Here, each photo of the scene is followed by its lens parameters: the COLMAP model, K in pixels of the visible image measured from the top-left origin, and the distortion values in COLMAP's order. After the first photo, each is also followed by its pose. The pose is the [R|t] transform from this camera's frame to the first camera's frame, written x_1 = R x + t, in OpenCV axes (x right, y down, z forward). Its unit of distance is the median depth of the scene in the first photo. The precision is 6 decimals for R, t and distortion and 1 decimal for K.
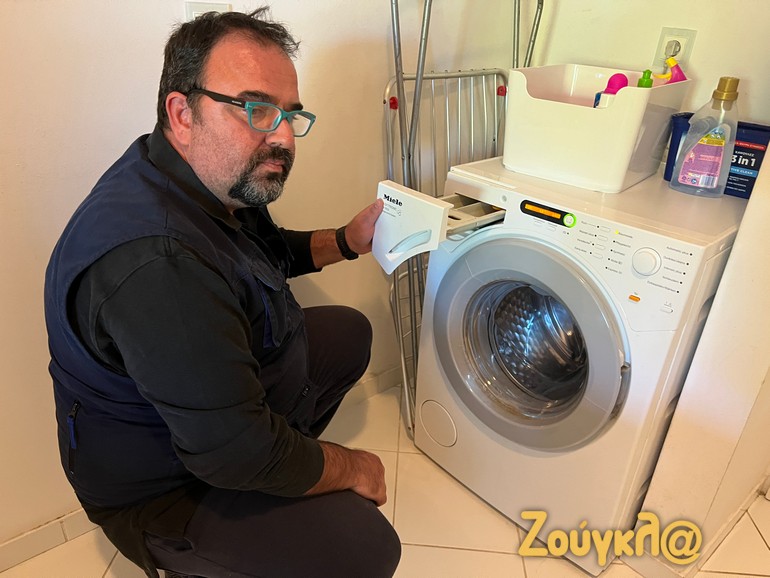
lens RADIAL K [[588.5, 0, 393.3], [0, 588.5, 279.0], [0, 0, 1]] dist [0.075995, -0.069090]
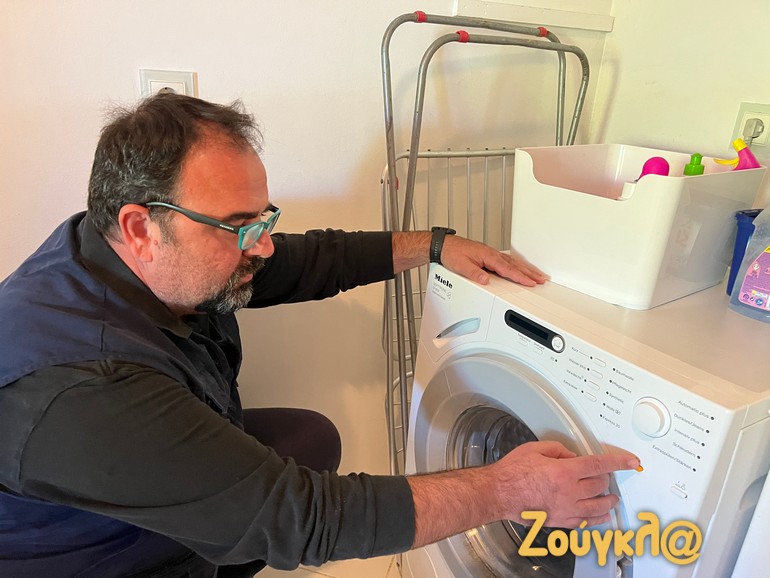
lens RADIAL K [[569.6, 0, 387.3], [0, 569.6, 278.5], [0, 0, 1]] dist [0.051805, -0.078052]
pose [[0.967411, 0.072038, -0.242750, 0.224262], [-0.097117, 0.990921, -0.092968, -0.080352], [0.233849, 0.113513, 0.965624, 0.203891]]
